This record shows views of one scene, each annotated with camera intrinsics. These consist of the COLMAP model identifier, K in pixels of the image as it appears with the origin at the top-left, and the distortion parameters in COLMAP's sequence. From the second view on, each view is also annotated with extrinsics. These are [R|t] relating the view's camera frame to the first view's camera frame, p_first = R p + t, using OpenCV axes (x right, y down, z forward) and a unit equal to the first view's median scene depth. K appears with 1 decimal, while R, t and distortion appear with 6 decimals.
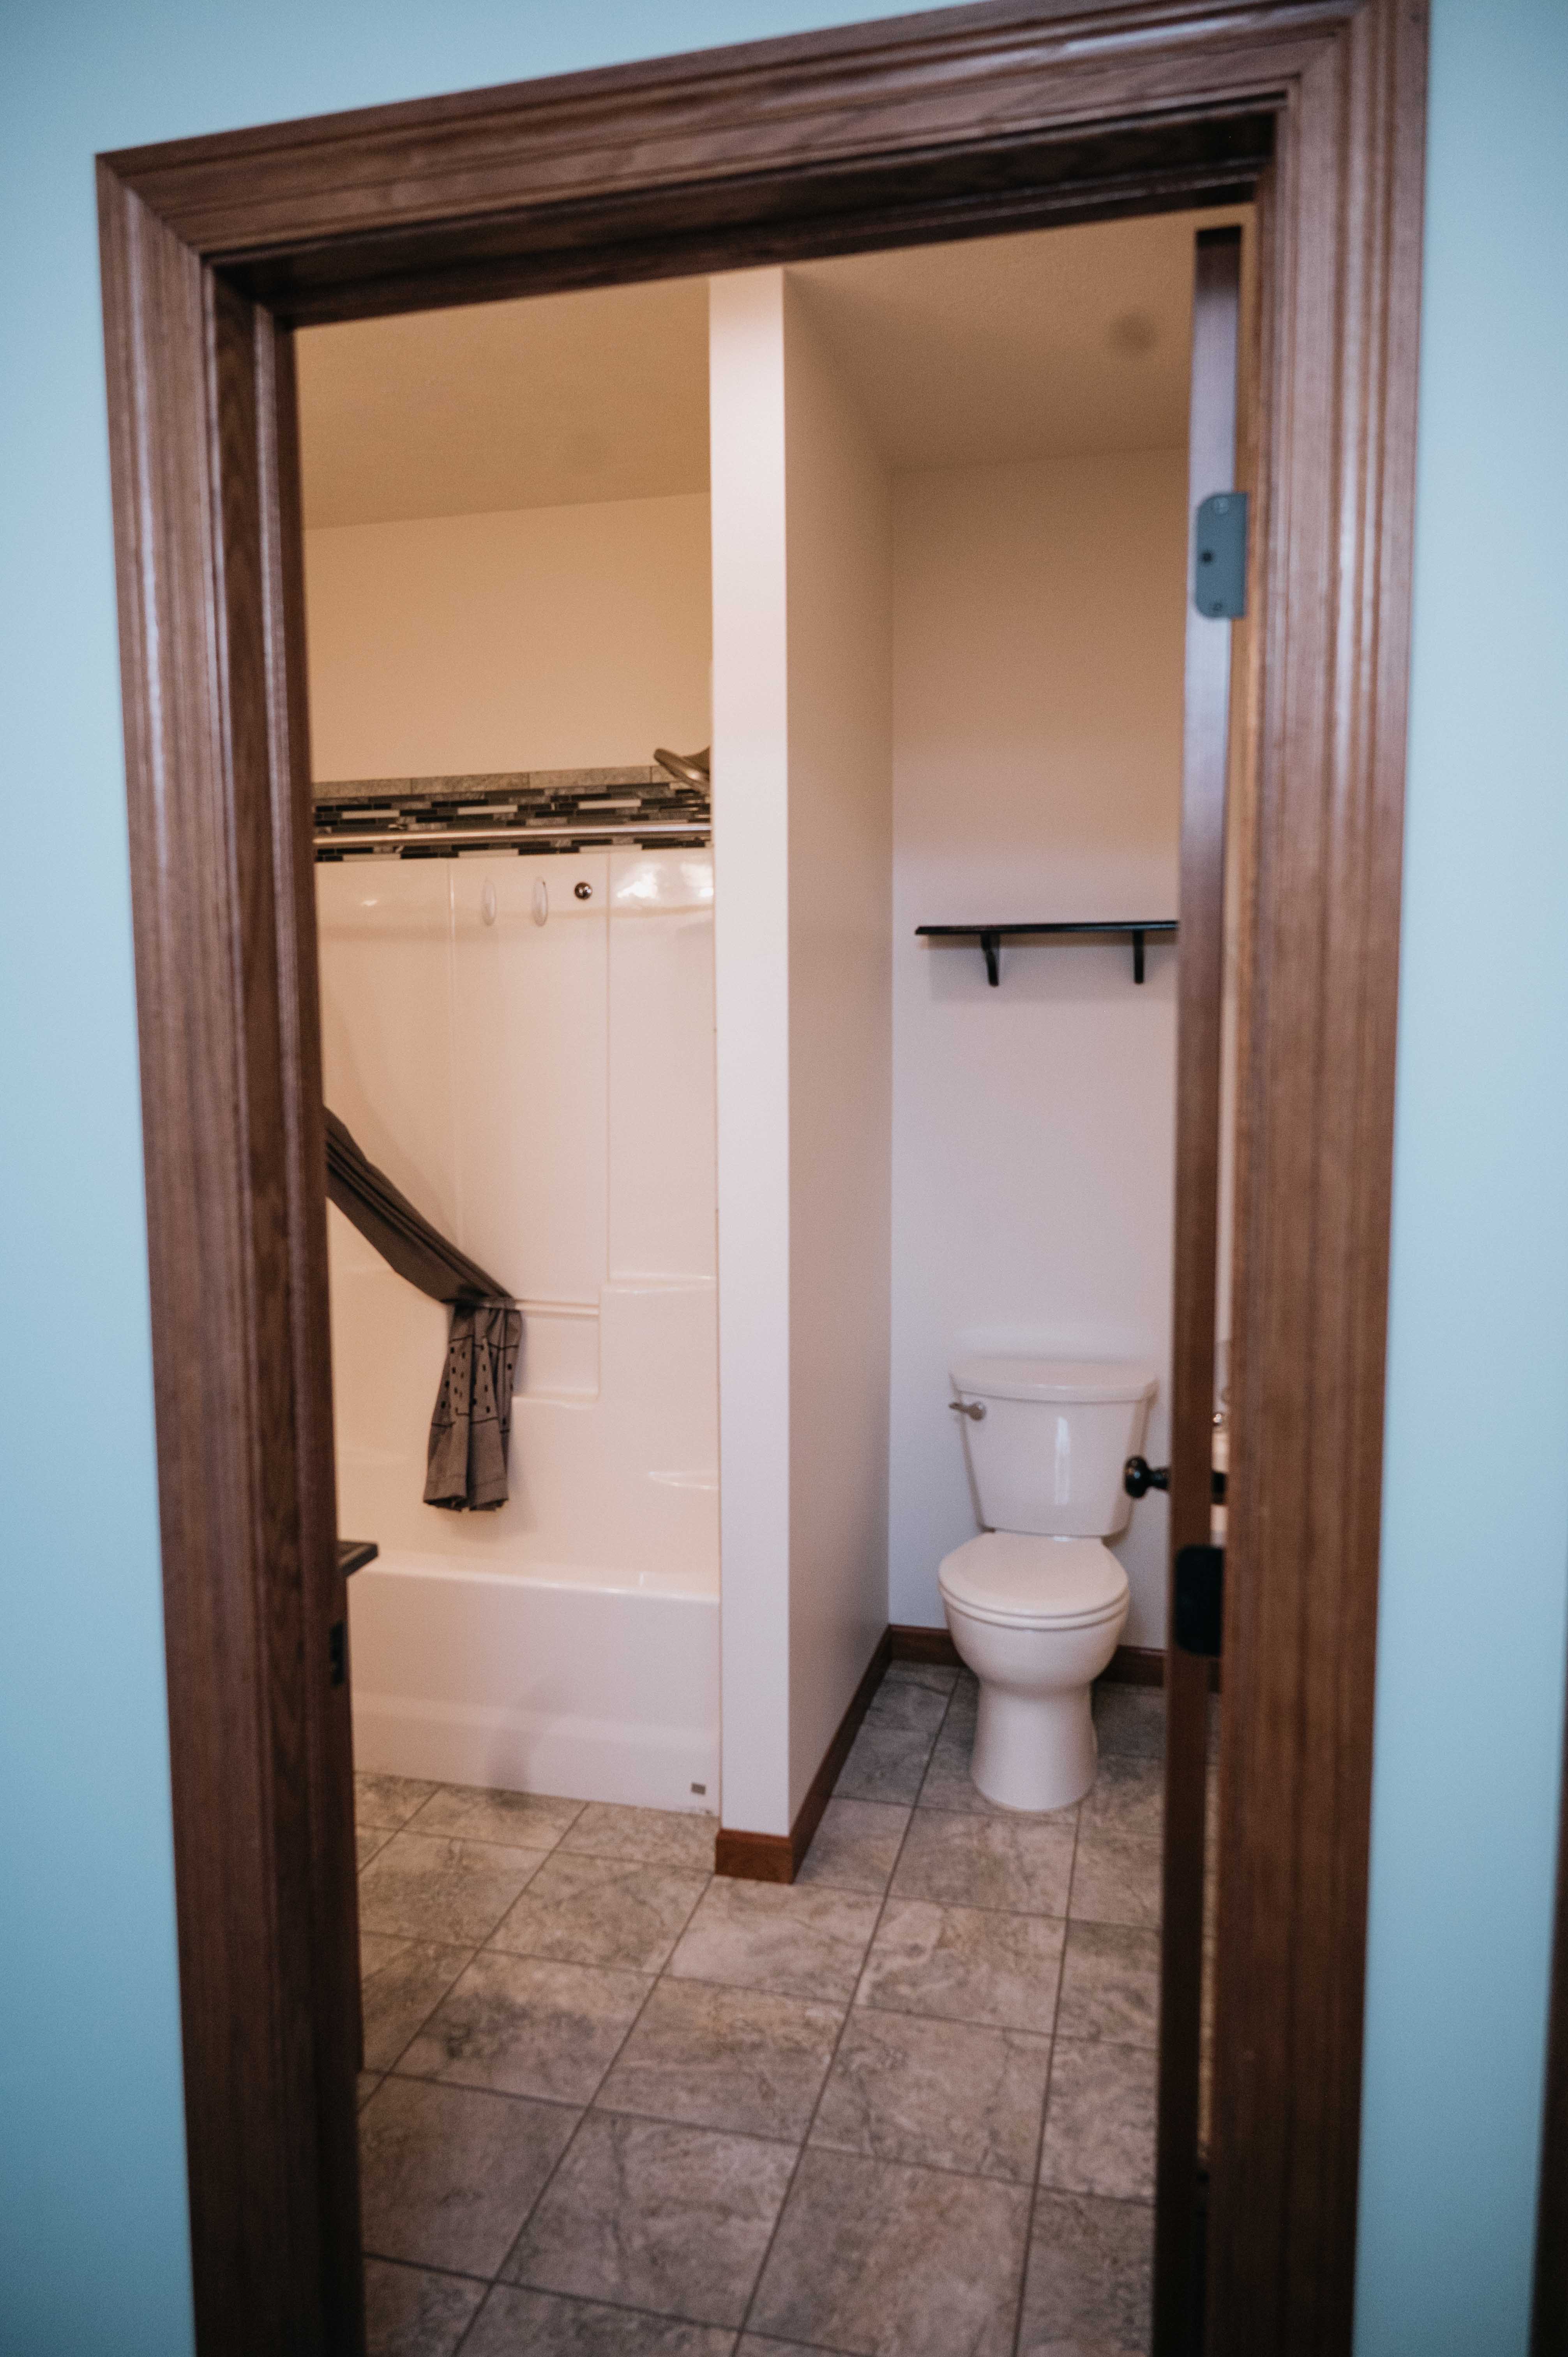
lens RADIAL K [[1543.6, 0, 784.0], [0, 1543.6, 1178.5], [0, 0, 1]] dist [-0.003679, -0.001881]
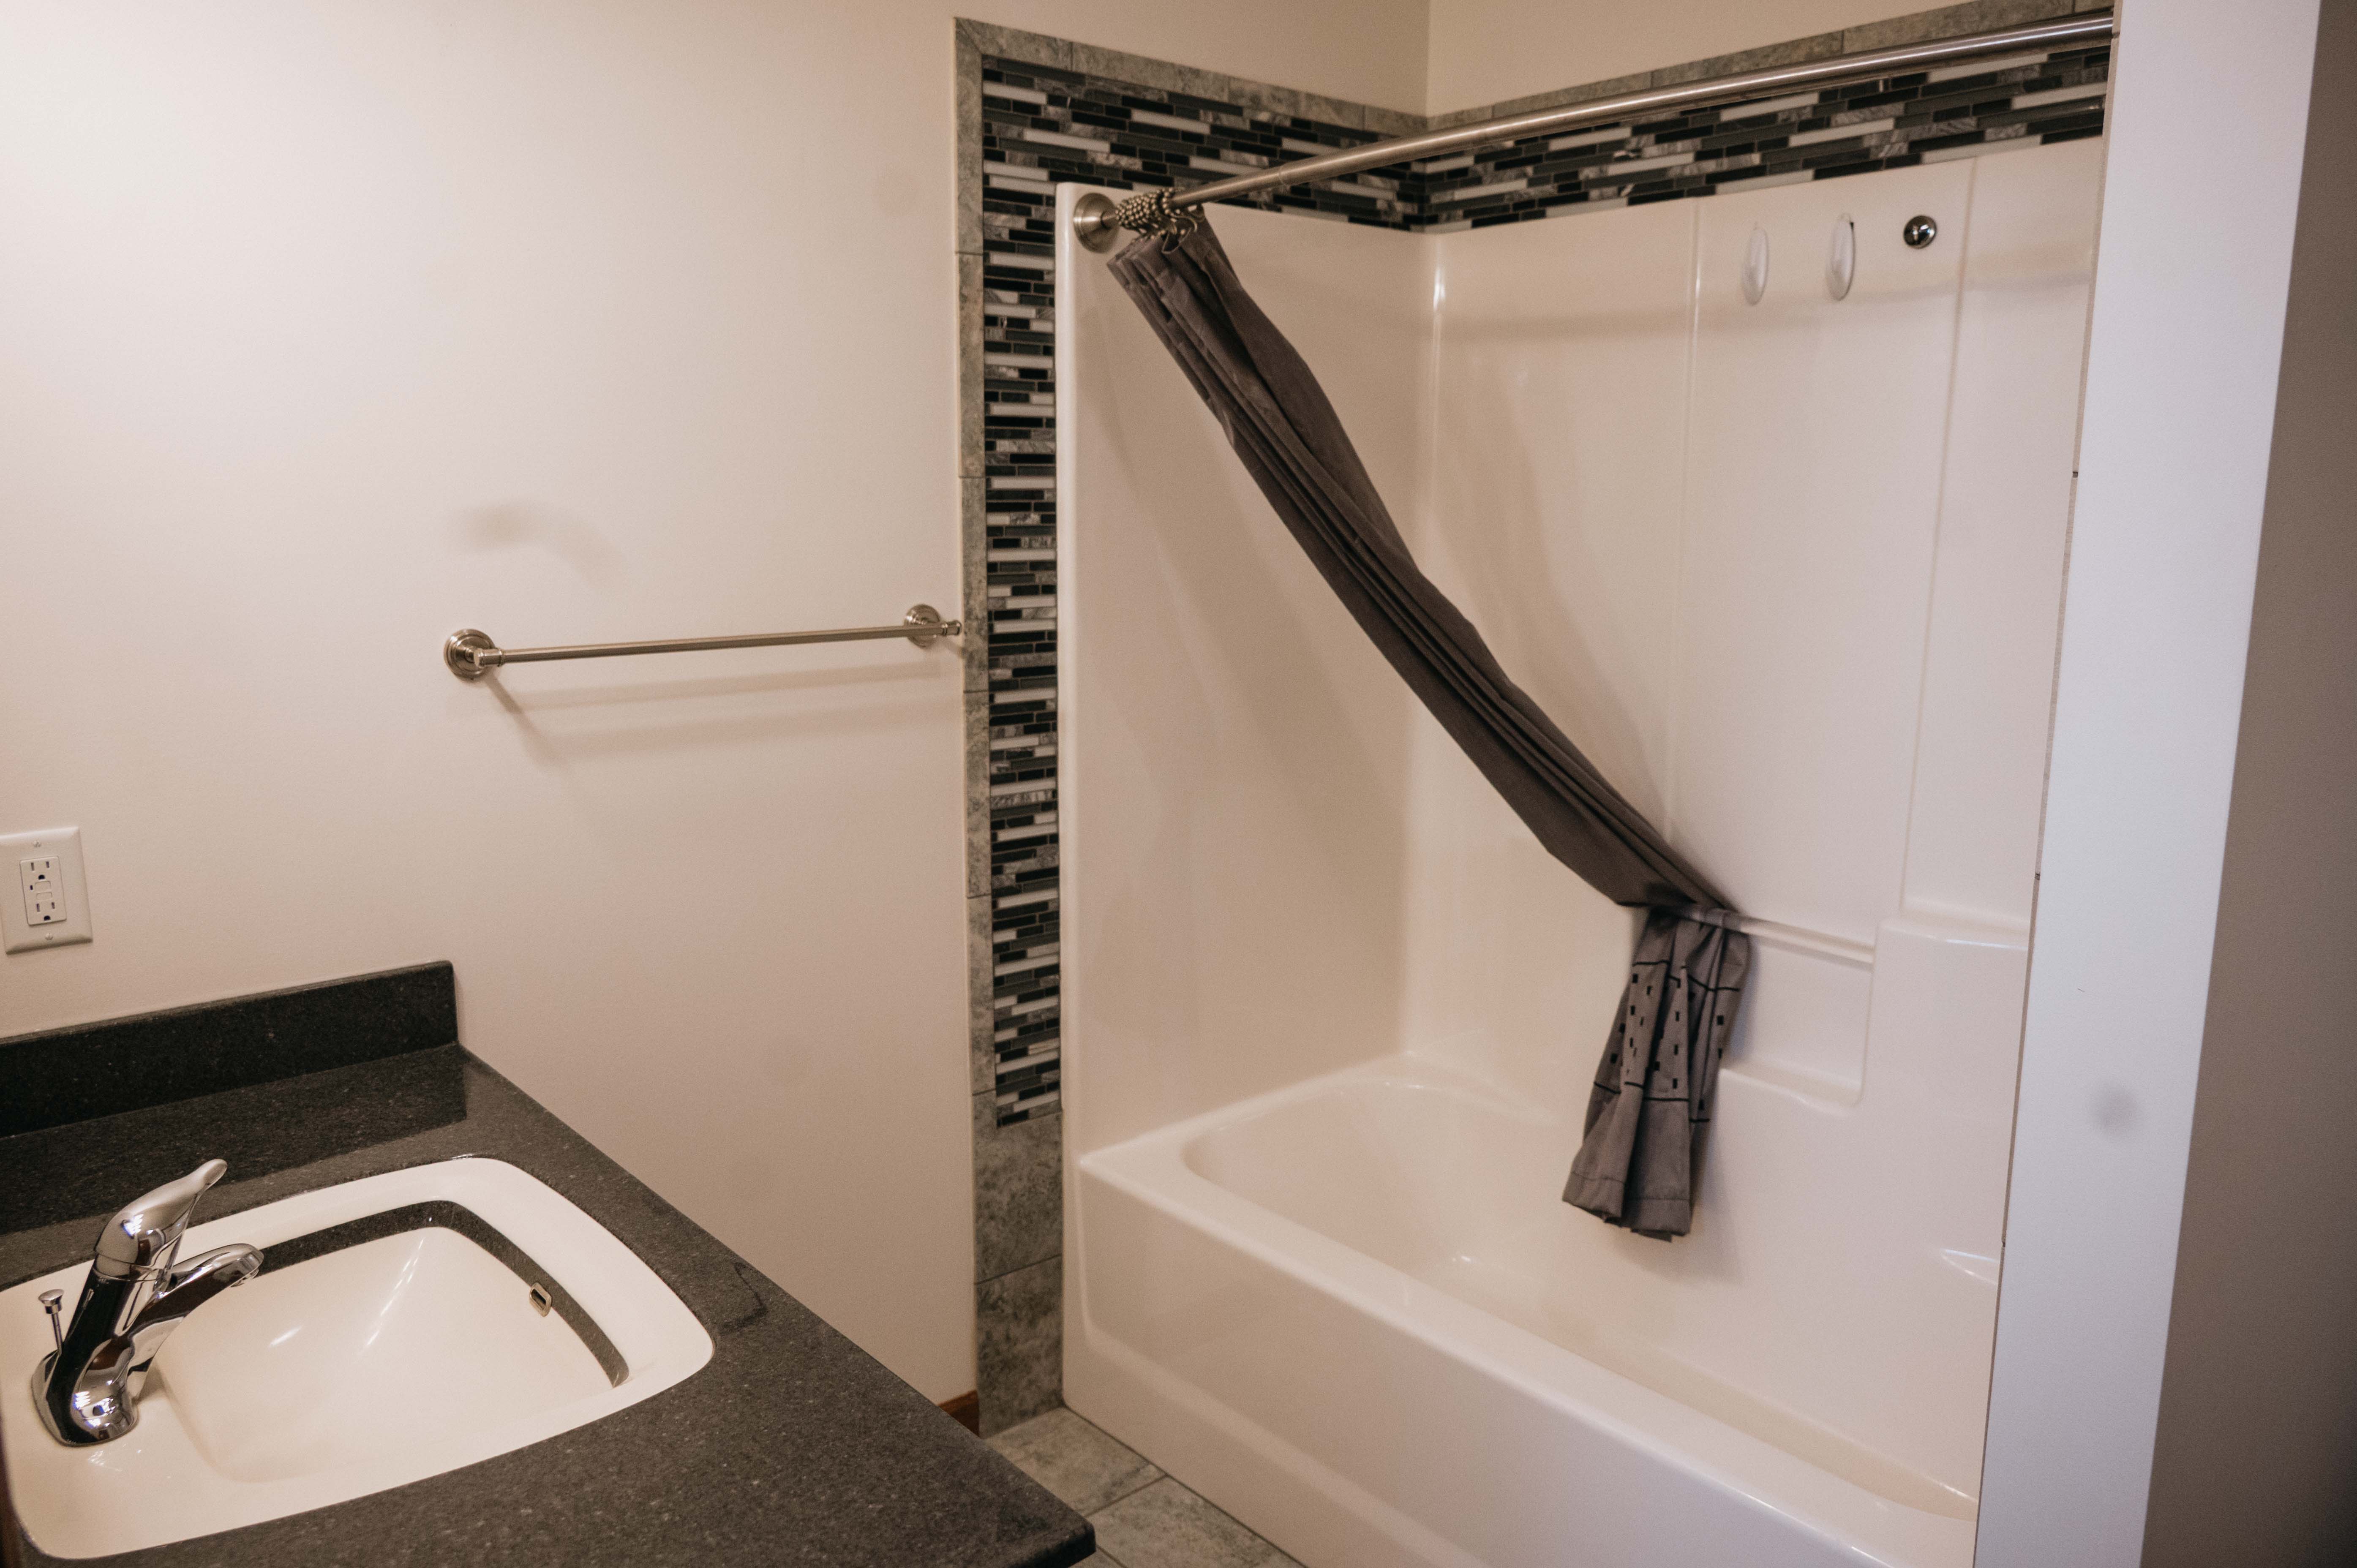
lens RADIAL K [[1679.3, 0, 1178.5], [0, 1679.3, 784.0], [0, 0, 1]] dist [0.000963, 0.002812]
pose [[0.816136, 0.109833, -0.567326, 0.019950], [-0.063195, 0.992847, 0.101303, -0.029308], [0.574394, -0.046825, 0.817238, 0.321571]]
